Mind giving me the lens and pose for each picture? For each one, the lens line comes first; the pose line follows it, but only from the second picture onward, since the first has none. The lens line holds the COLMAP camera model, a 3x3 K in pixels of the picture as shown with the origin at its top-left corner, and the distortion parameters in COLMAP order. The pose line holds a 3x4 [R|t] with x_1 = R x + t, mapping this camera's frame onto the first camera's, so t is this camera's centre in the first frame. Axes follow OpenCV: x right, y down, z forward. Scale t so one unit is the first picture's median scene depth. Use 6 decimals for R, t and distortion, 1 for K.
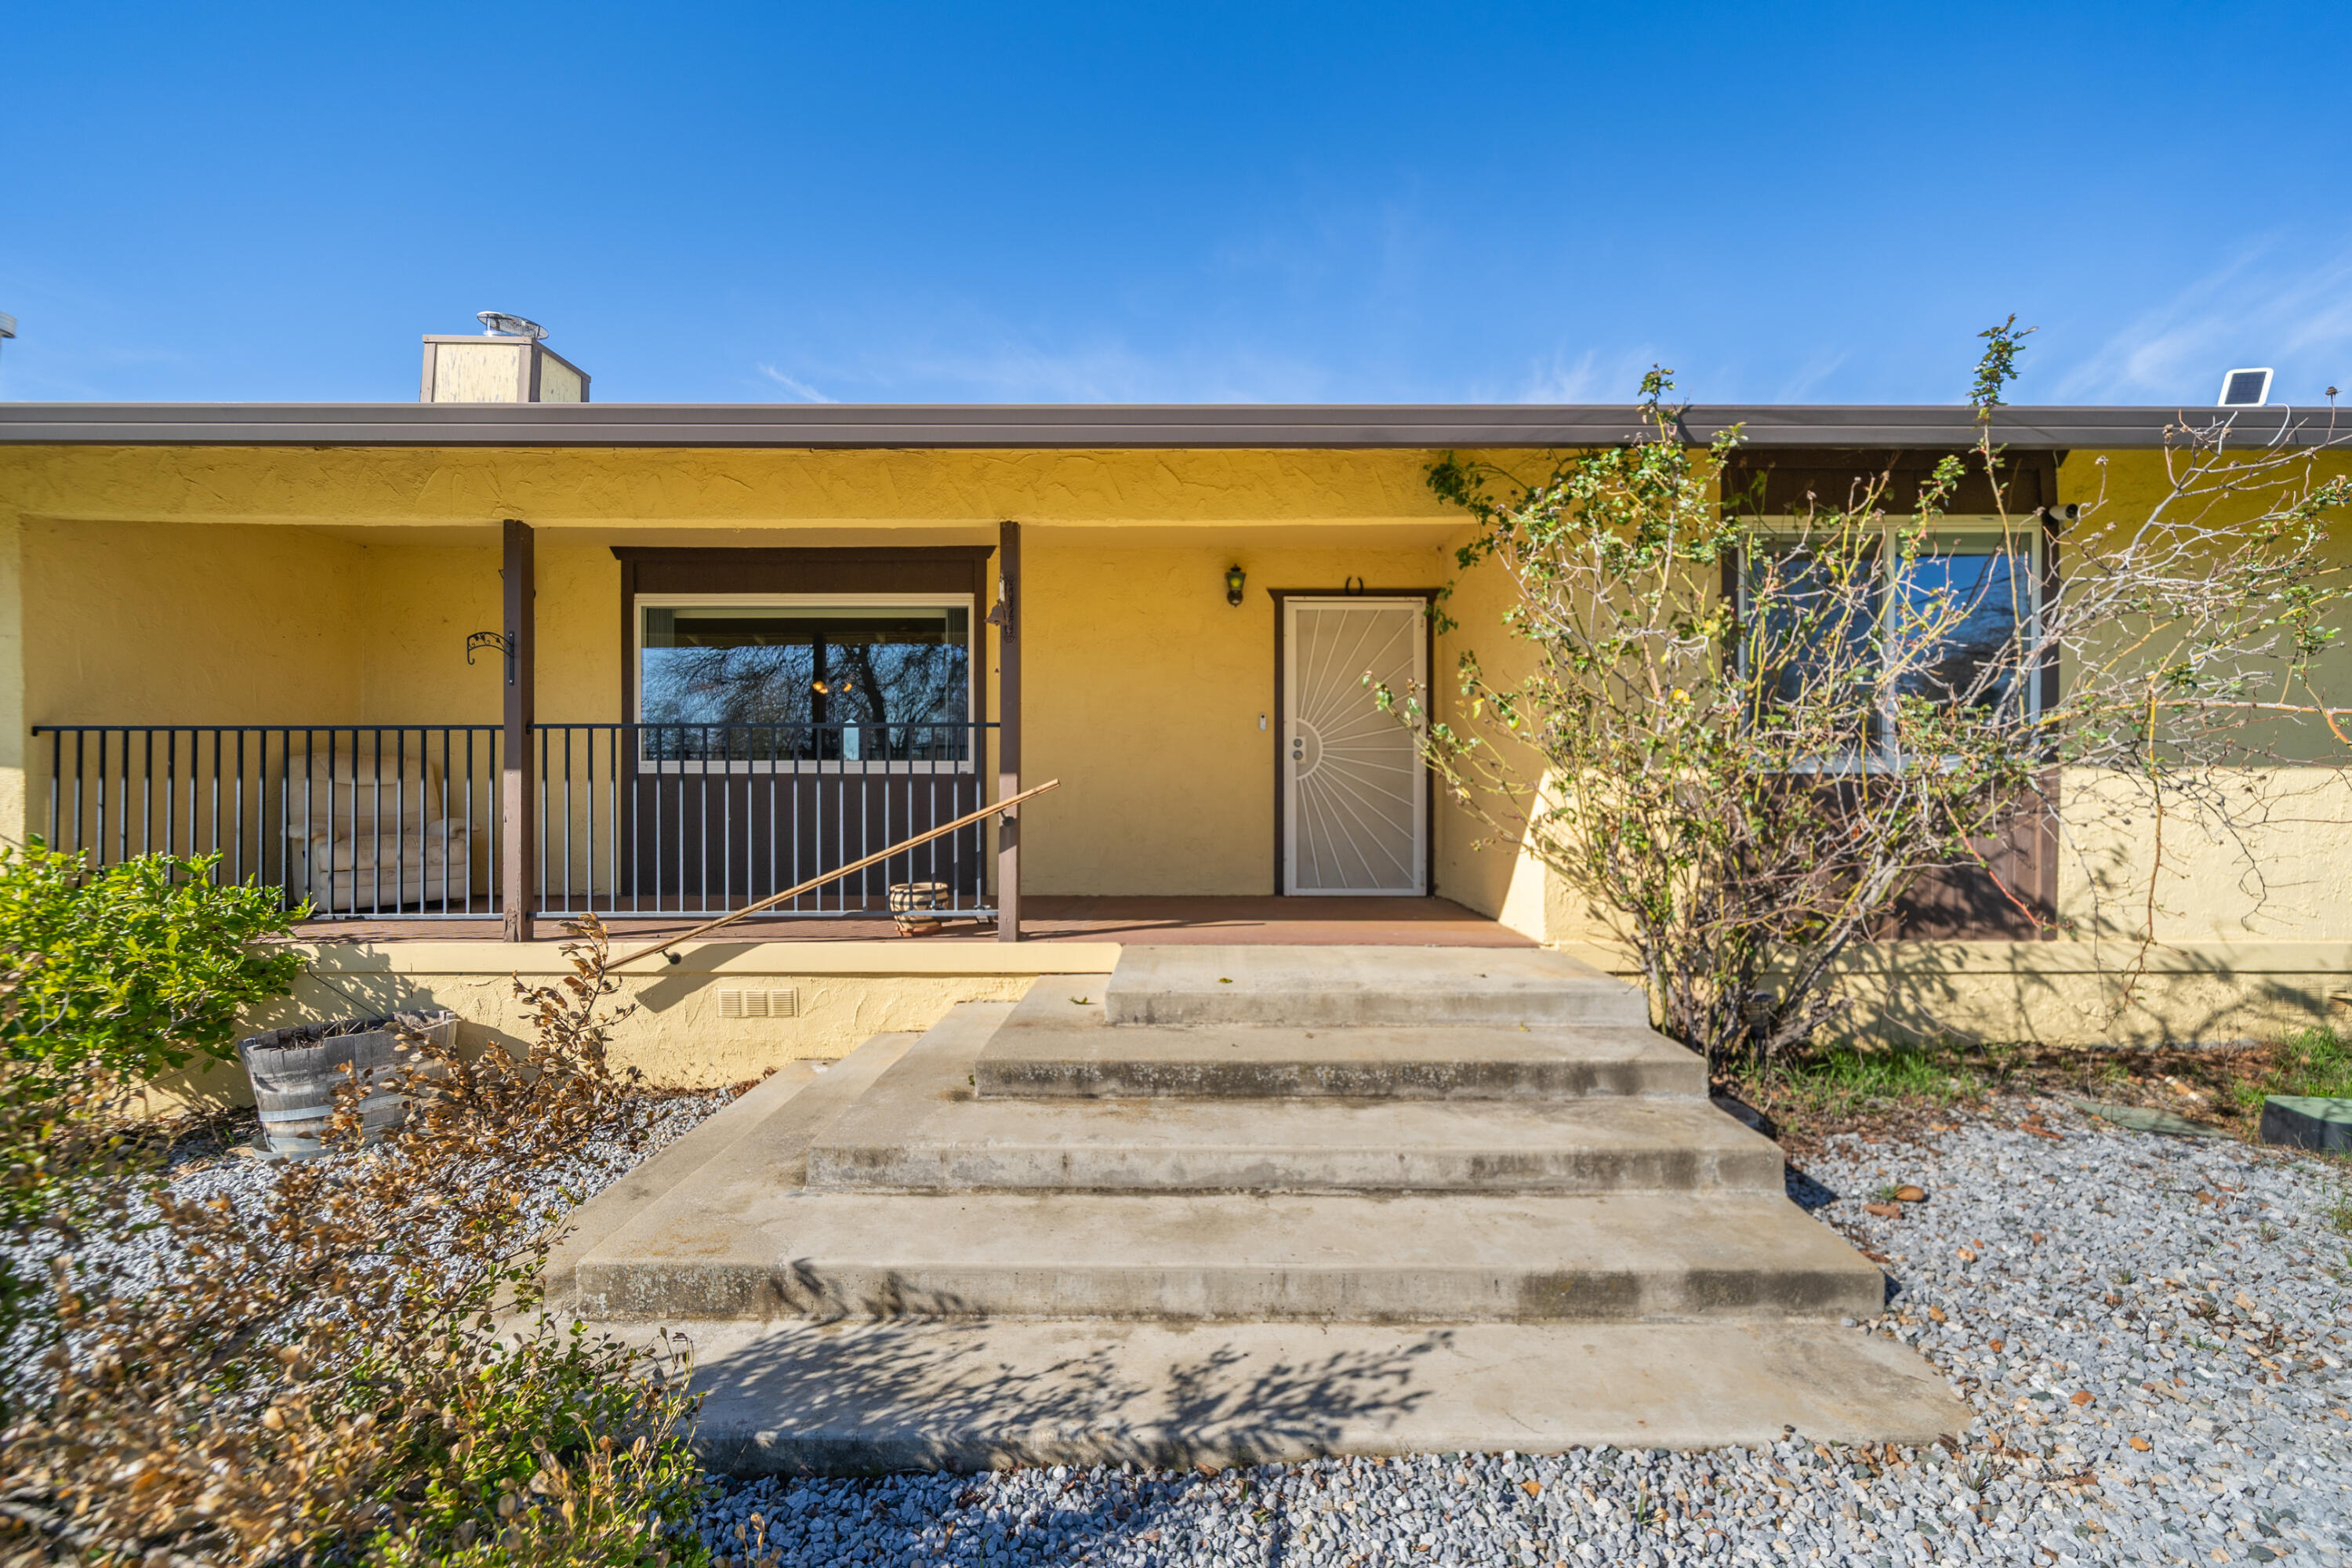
lens RADIAL K [[848.0, 0, 1160.3], [0, 848.0, 801.1], [0, 0, 1]] dist [-0.001359, -0.000146]
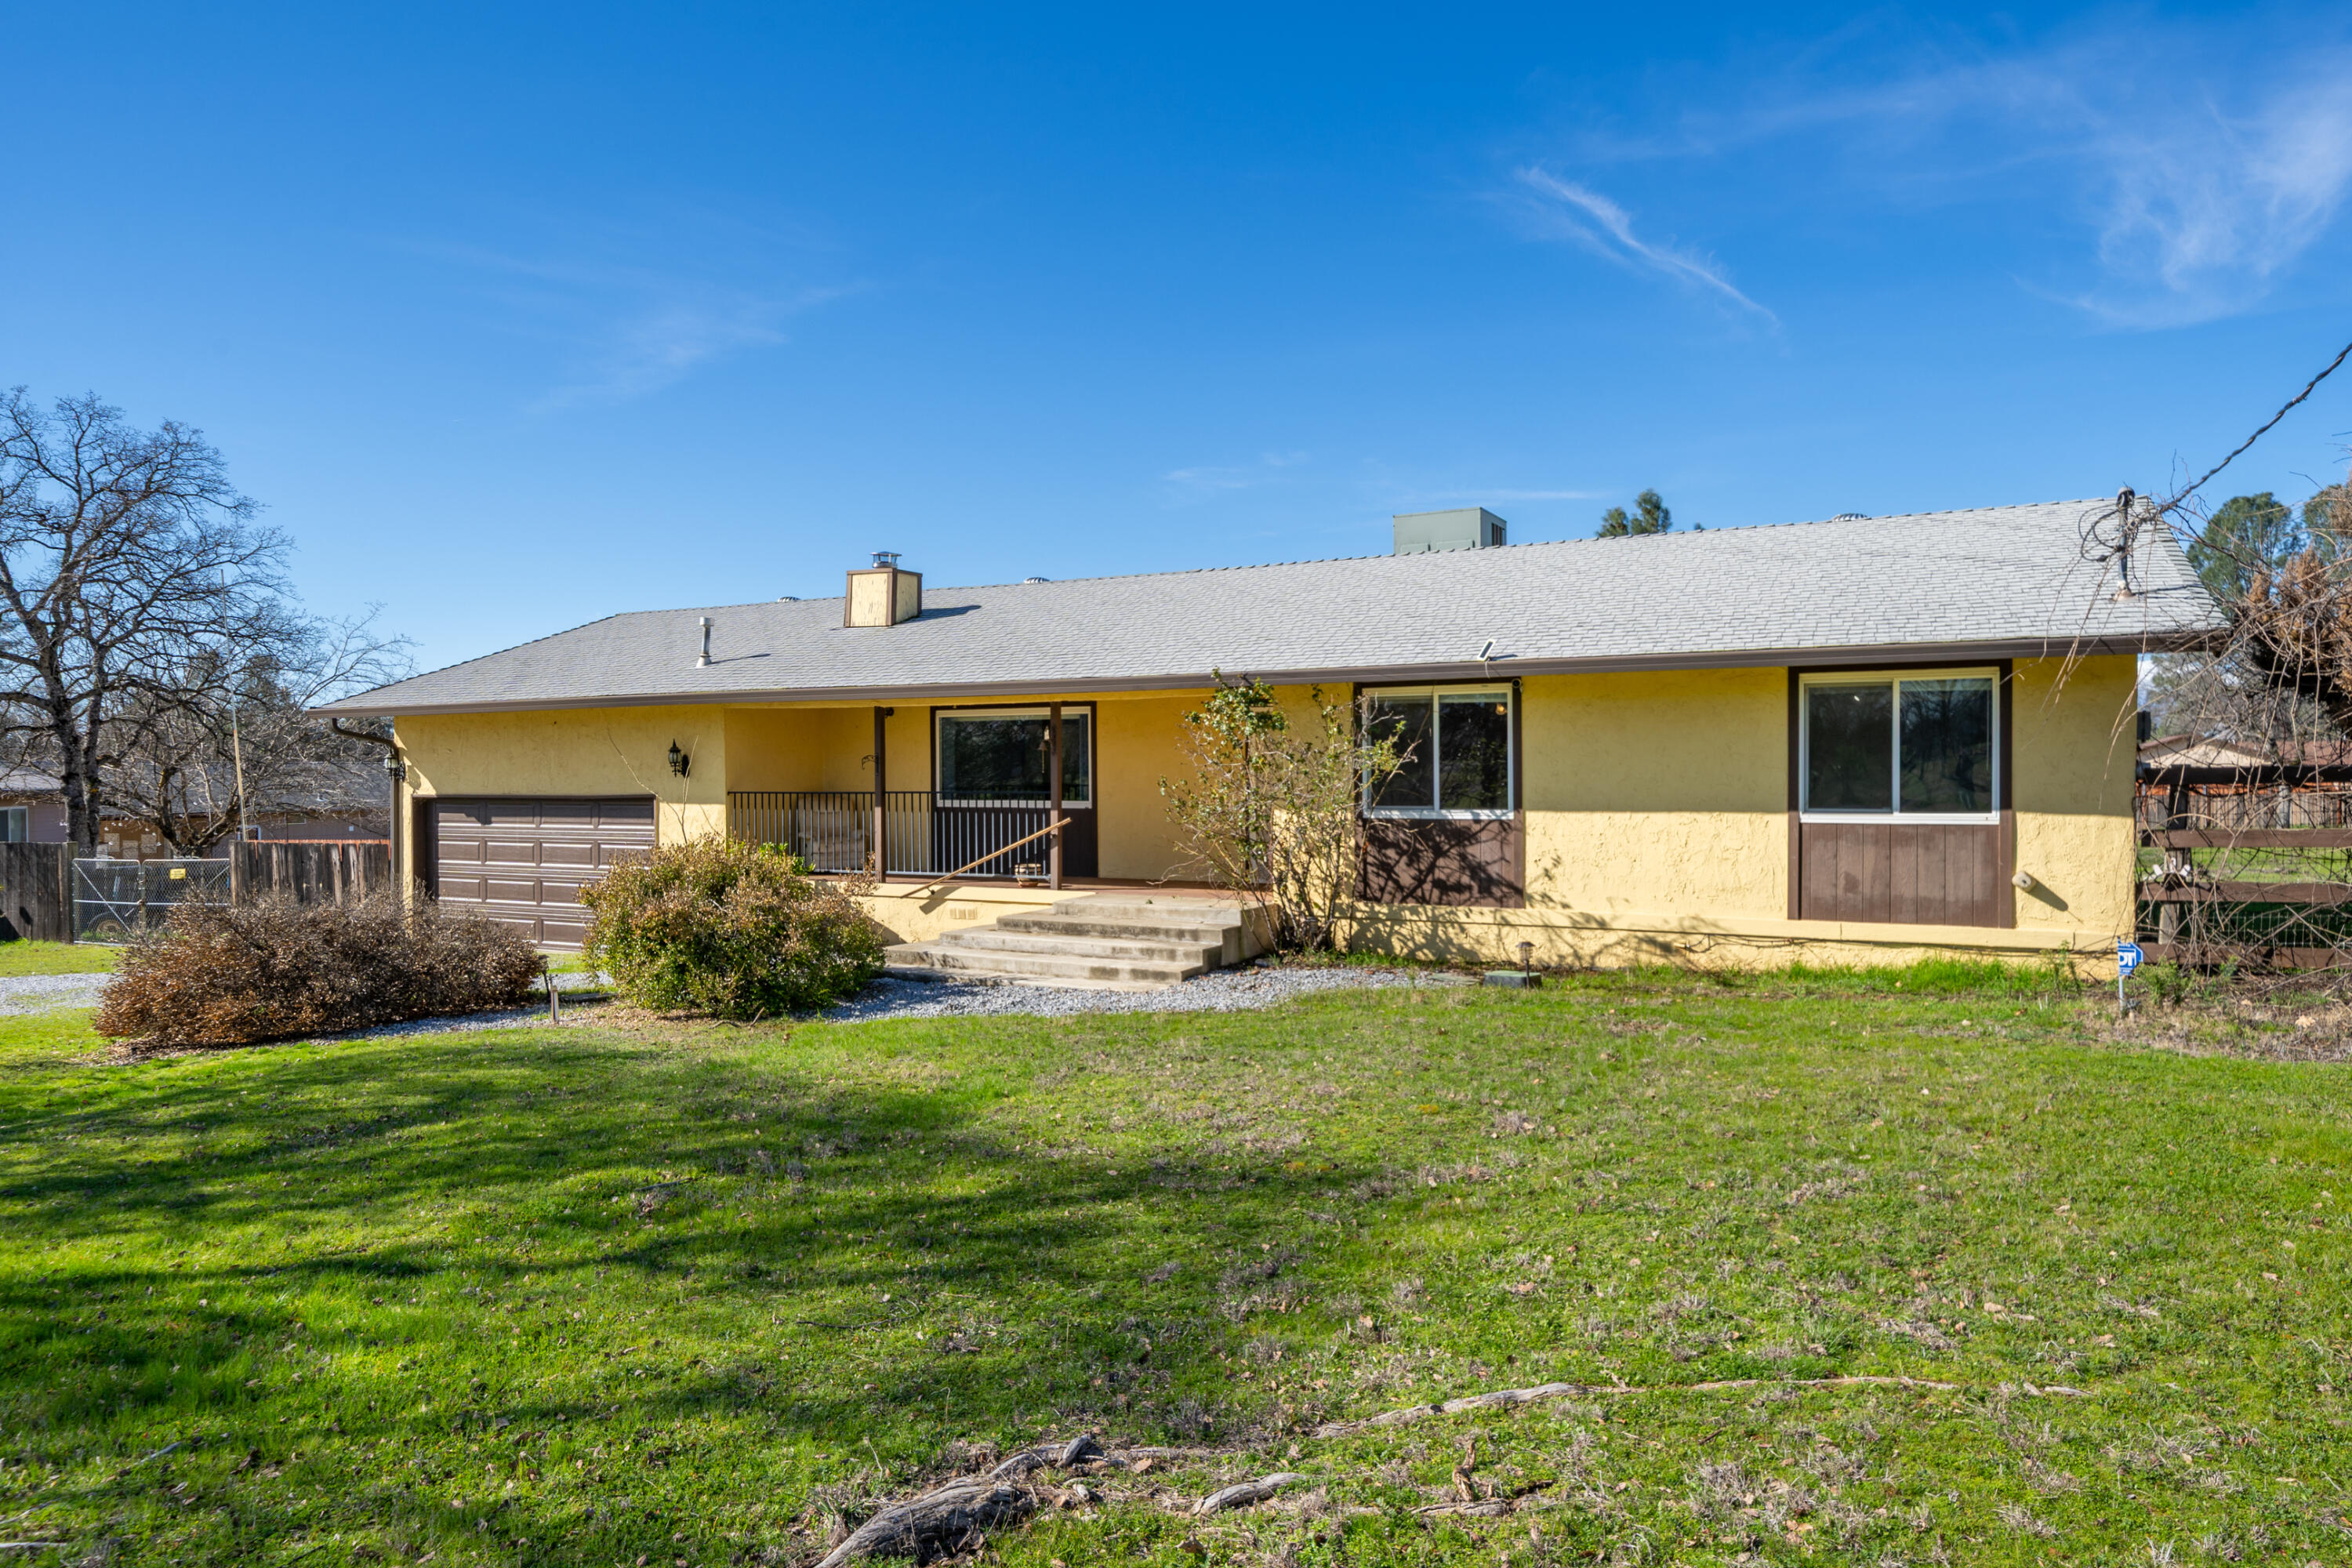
lens RADIAL K [[1506.5, 0, 1175.8], [0, 1506.5, 784.8], [0, 0, 1]] dist [-0.025189, -0.004199]
pose [[0.879273, -0.002881, -0.476309, 1.979186], [0.004058, 0.999991, 0.001443, -0.111920], [0.476300, -0.003201, 0.879277, -2.309738]]
